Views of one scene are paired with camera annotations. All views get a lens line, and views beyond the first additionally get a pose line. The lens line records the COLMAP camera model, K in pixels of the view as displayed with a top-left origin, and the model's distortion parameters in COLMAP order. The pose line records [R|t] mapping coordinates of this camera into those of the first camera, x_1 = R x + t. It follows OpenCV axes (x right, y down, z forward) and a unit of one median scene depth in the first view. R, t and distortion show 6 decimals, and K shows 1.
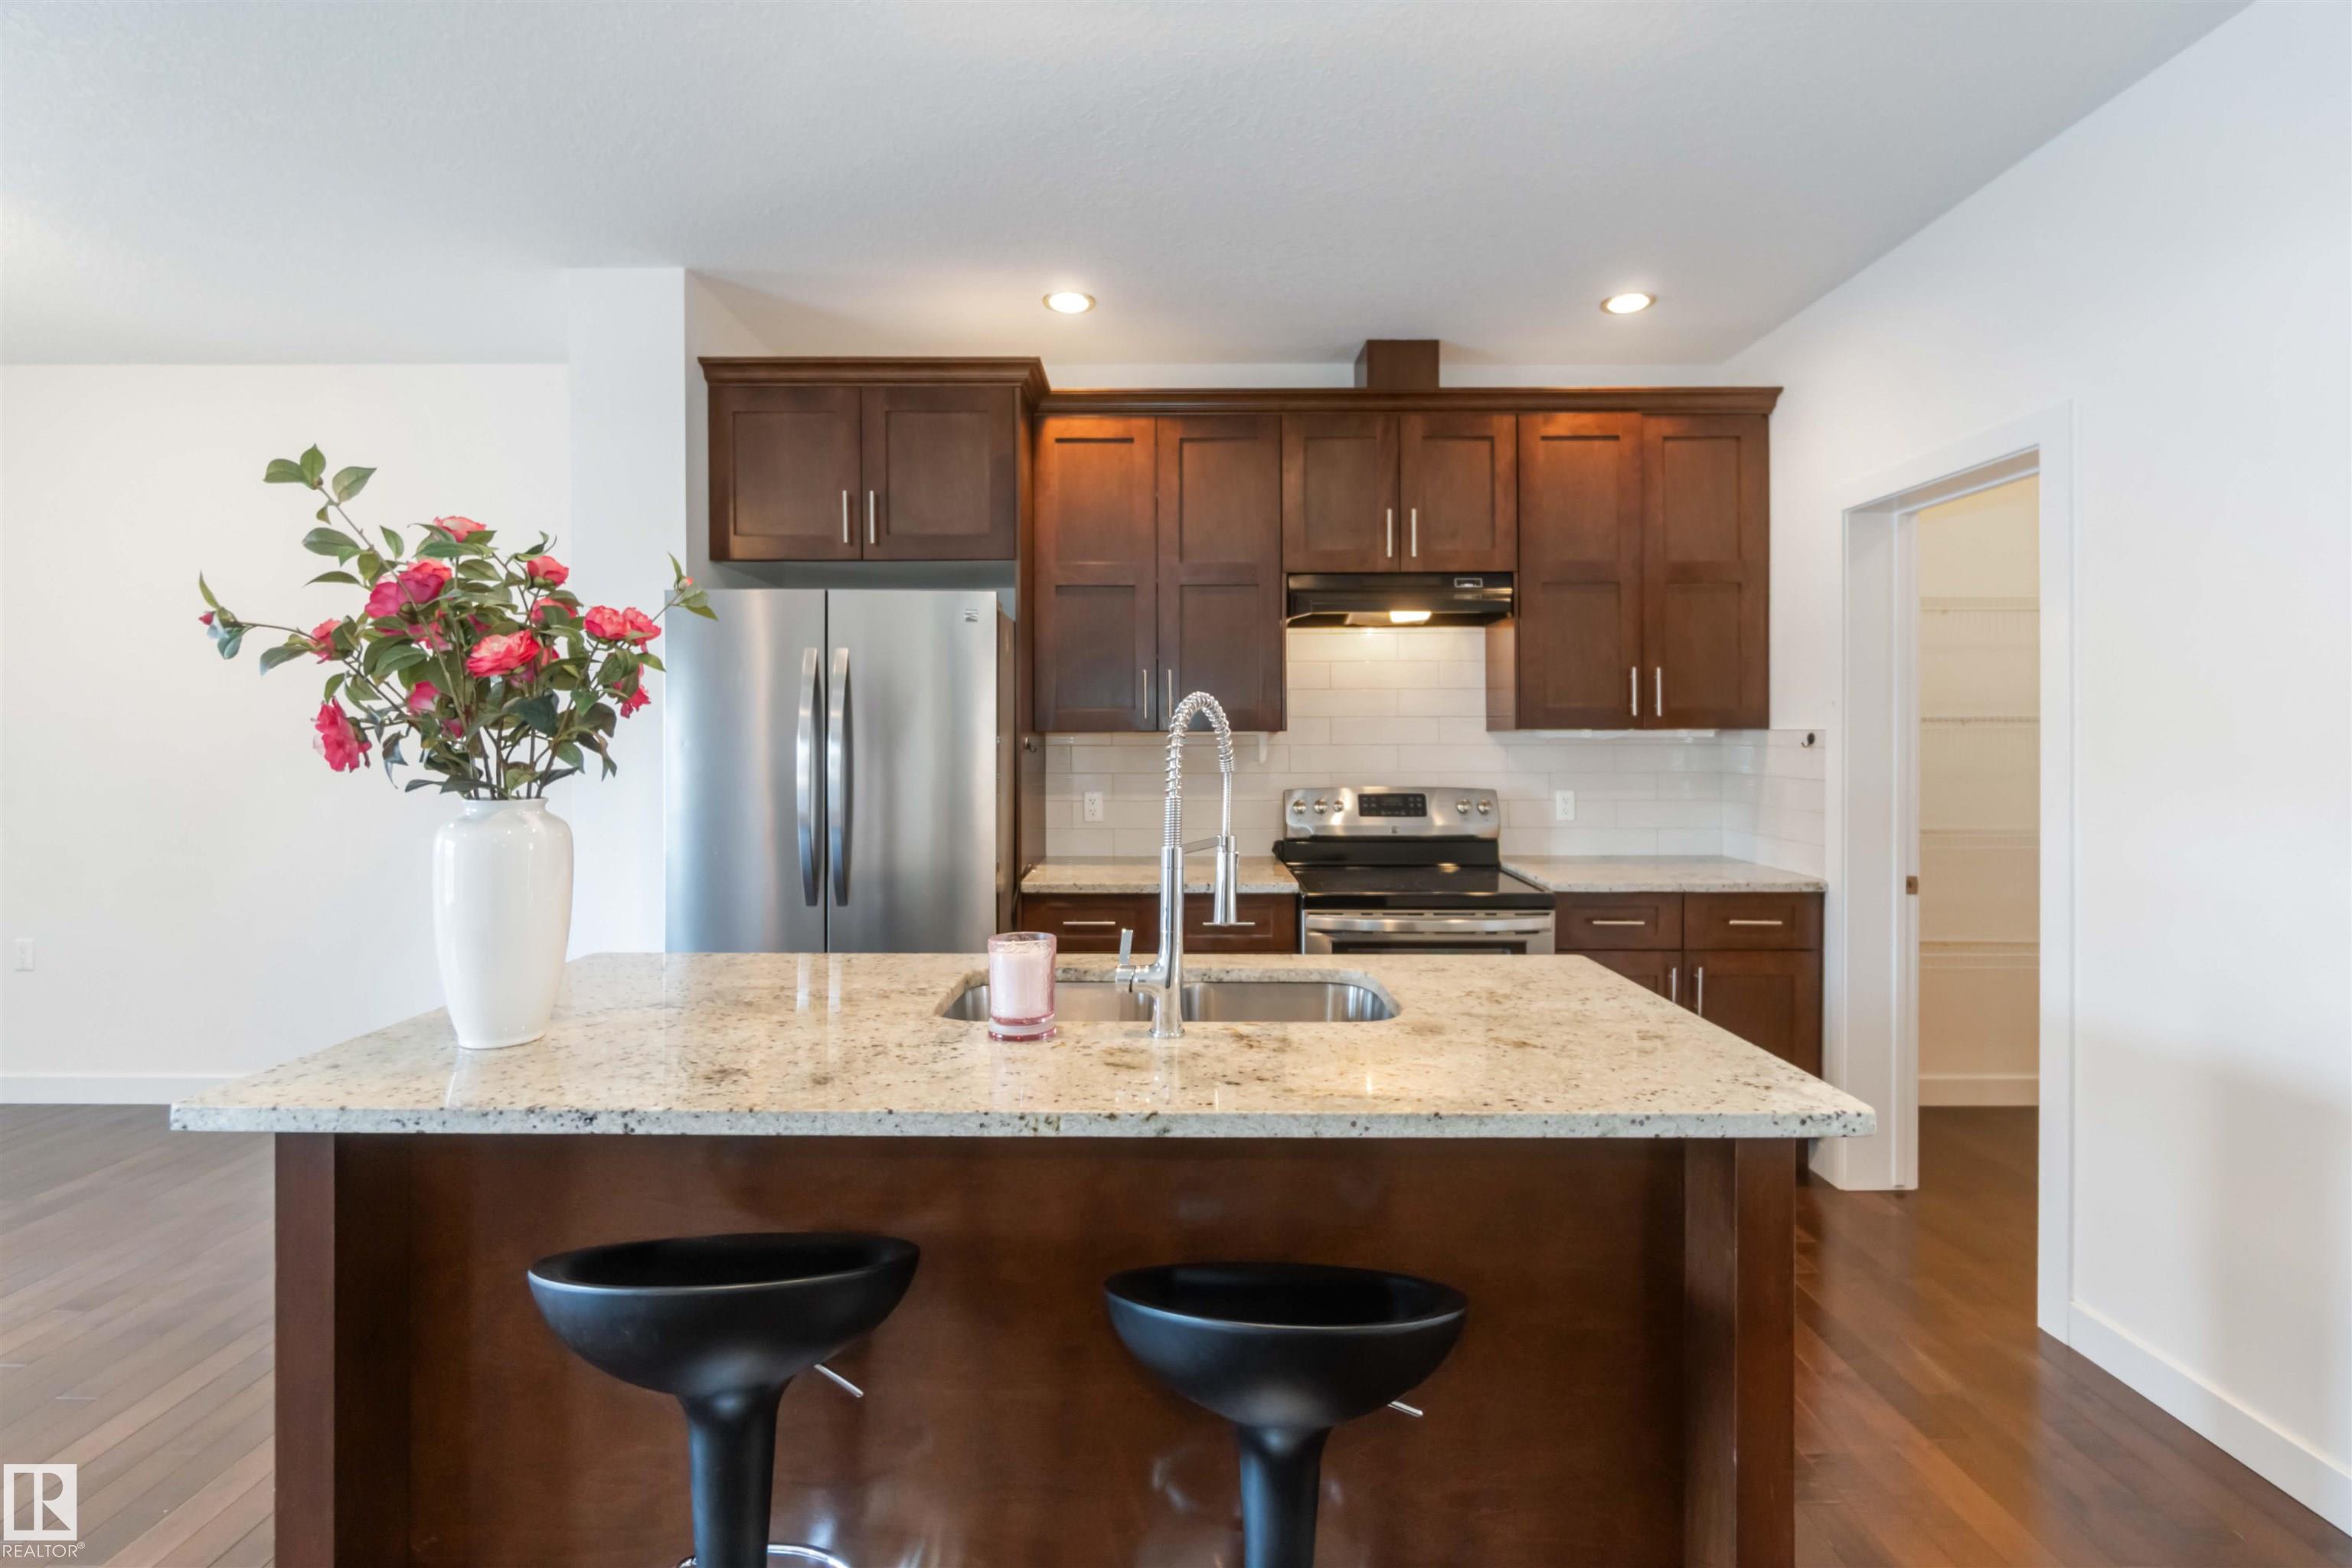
lens RADIAL K [[1036.0, 0, 1171.5], [0, 1036.0, 748.2], [0, 0, 1]] dist [-0.004767, 0.001042]
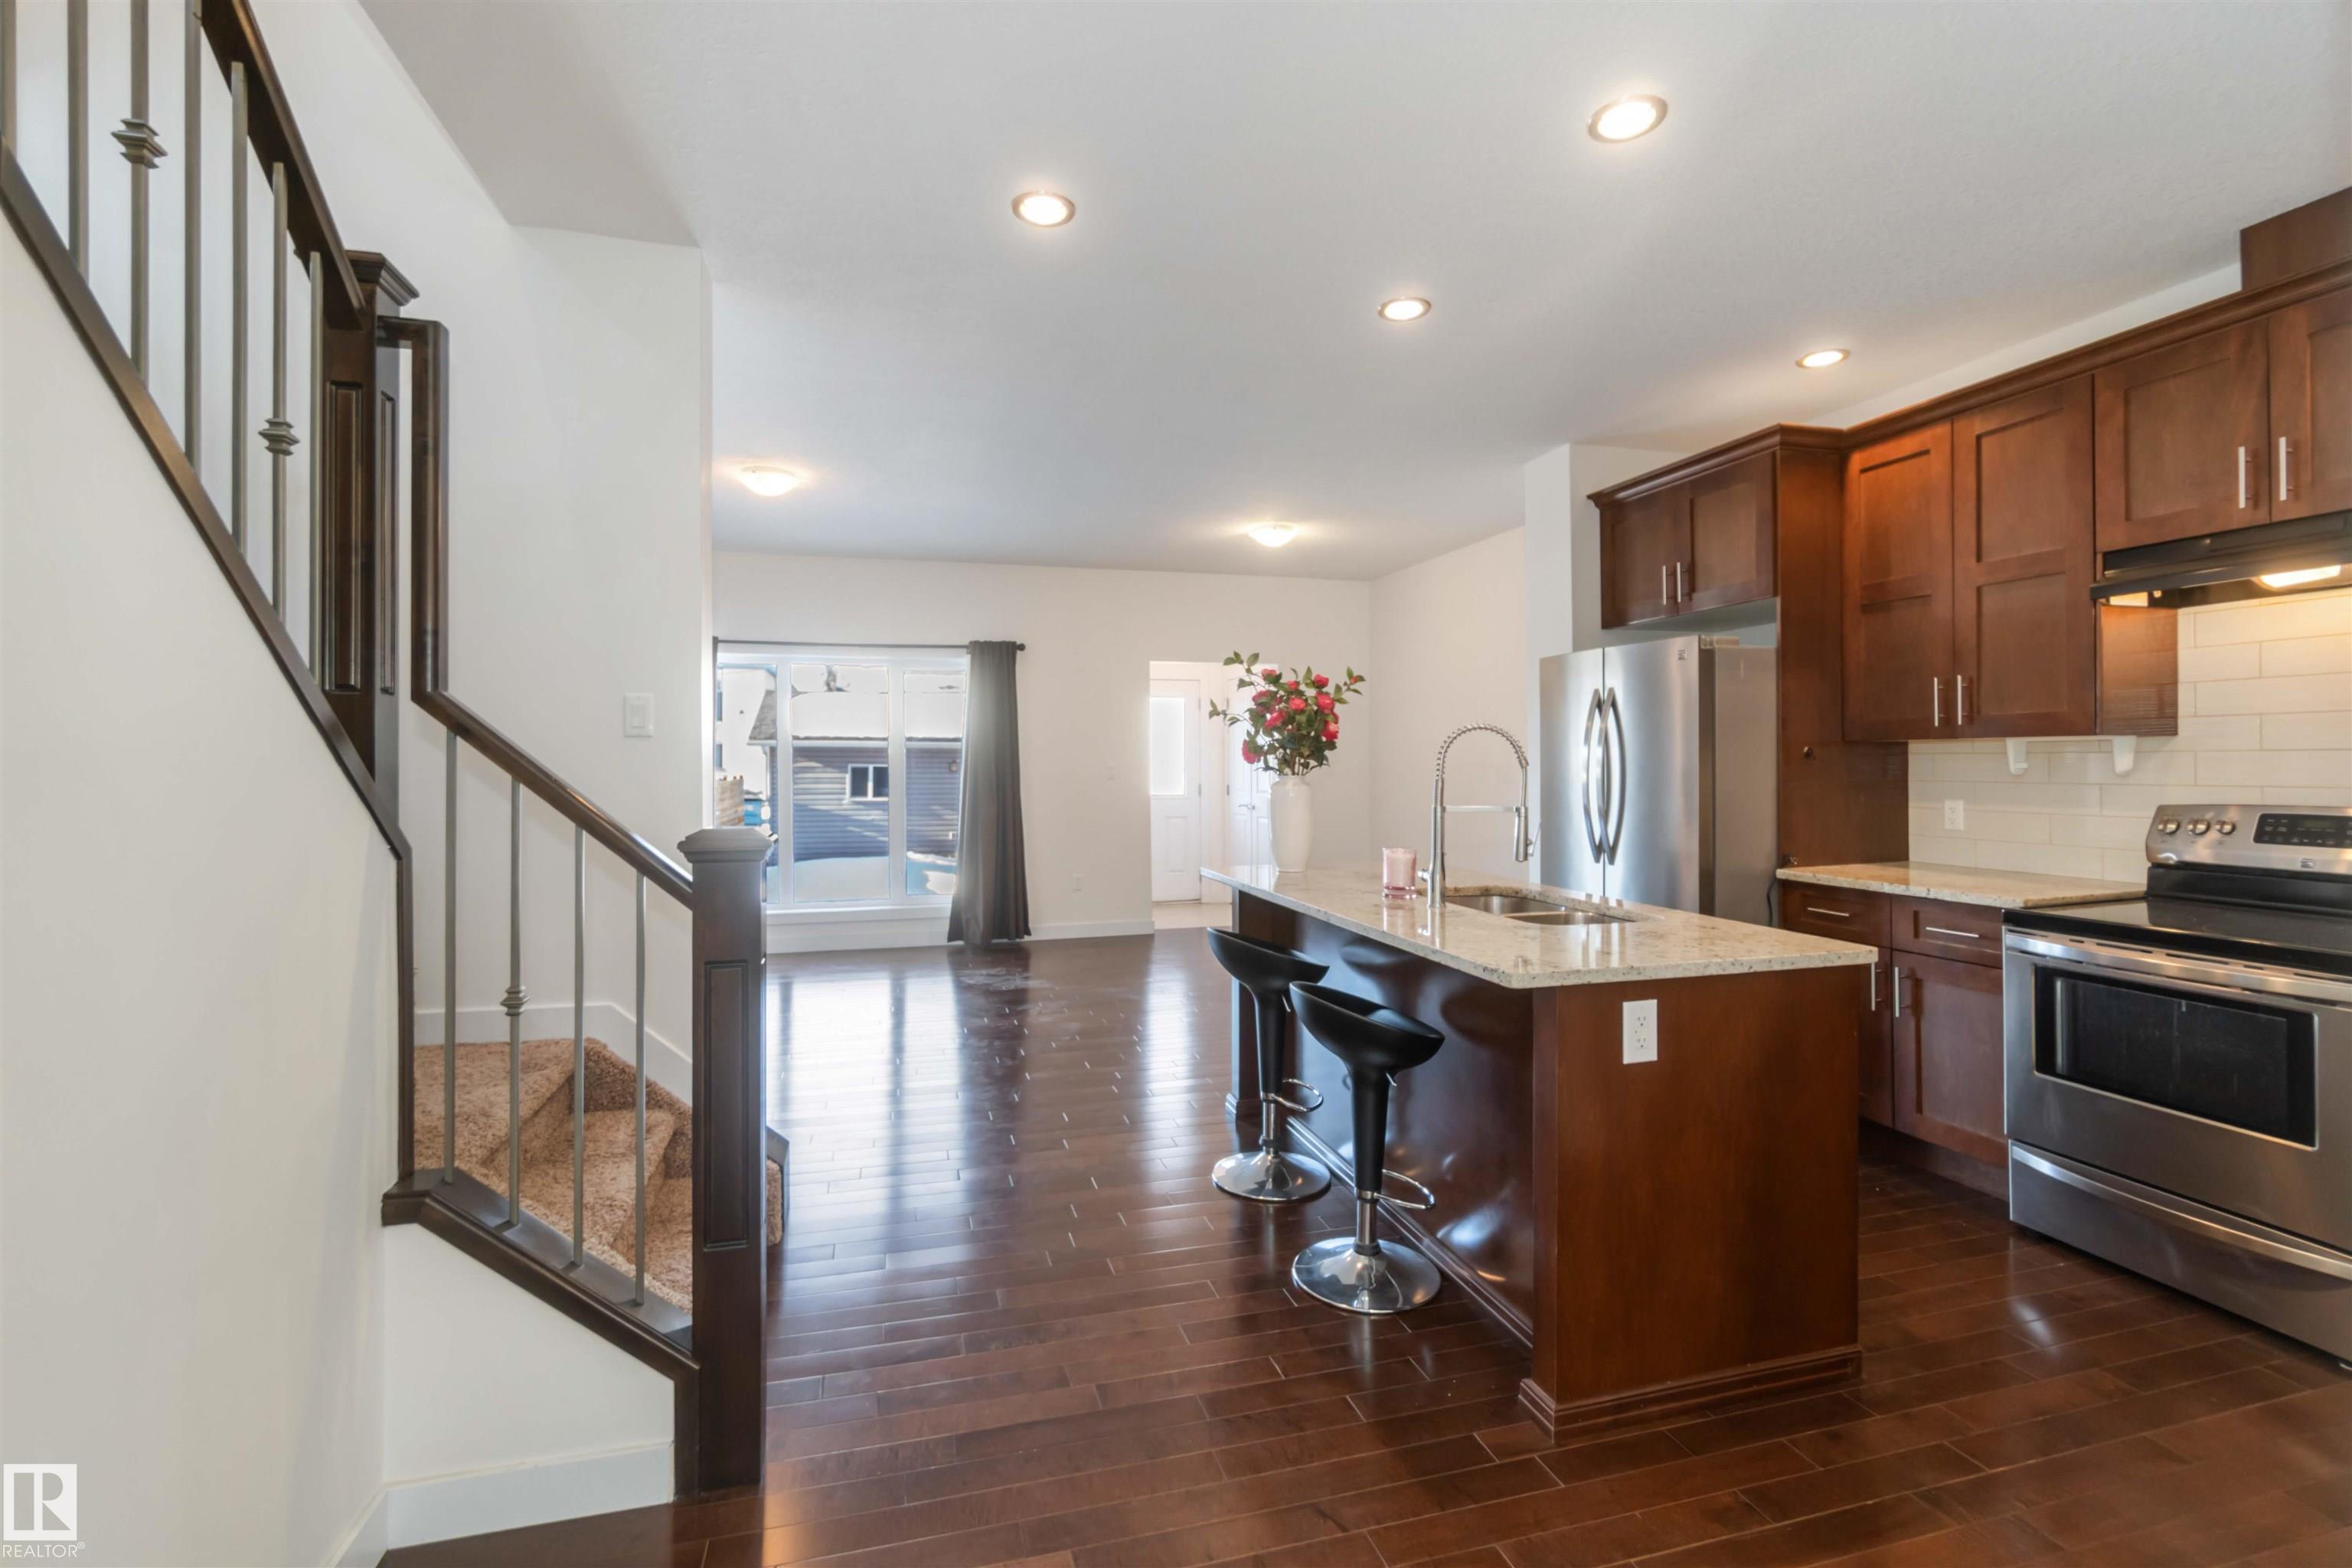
lens RADIAL K [[1036.0, 0, 1172.4], [0, 1036.0, 761.3], [0, 0, 1]] dist [-0.004767, 0.001042]
pose [[0.274345, -0.000537, -0.961631, 0.735459], [-0.000897, 0.999999, -0.000815, 0.007114], [0.961631, 0.001086, 0.274344, 0.012845]]
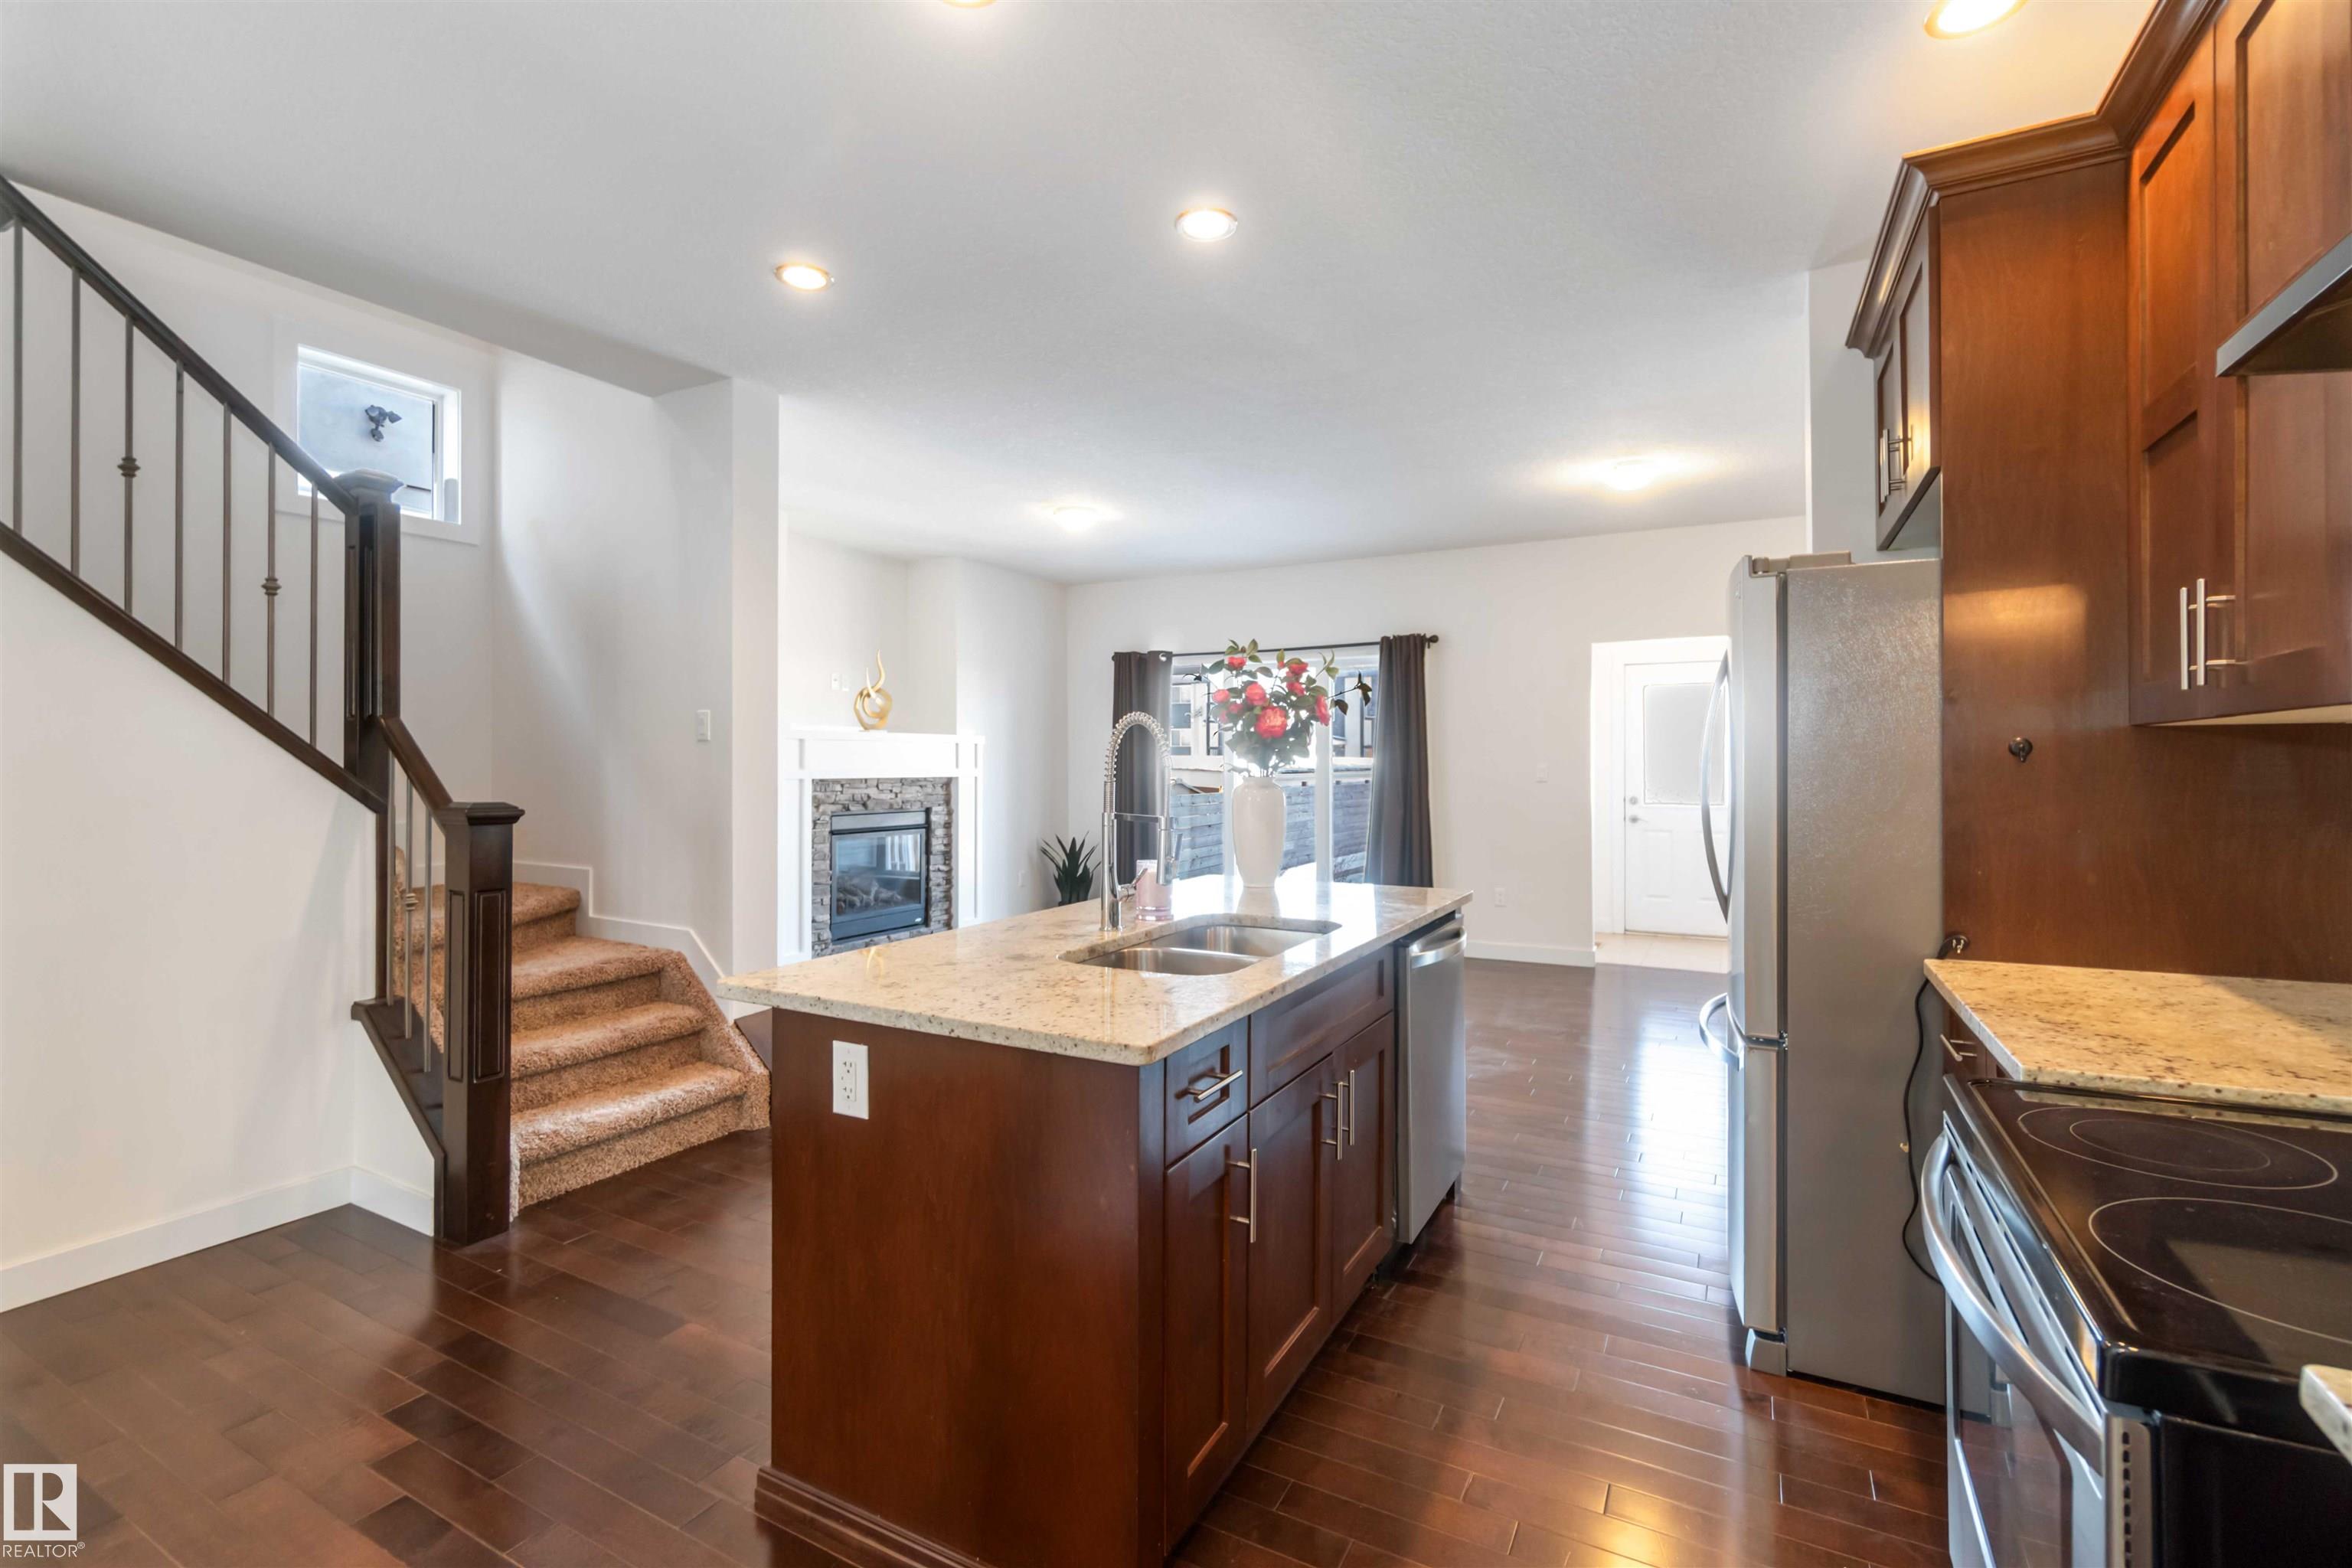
lens RADIAL K [[1036.0, 0, 1172.2], [0, 1036.0, 758.1], [0, 0, 1]] dist [-0.004767, 0.001042]
pose [[-0.471652, -0.004487, -0.881773, 0.601602], [-0.004777, 0.999985, -0.002533, 0.007574], [0.881772, 0.003018, -0.471666, 0.815858]]
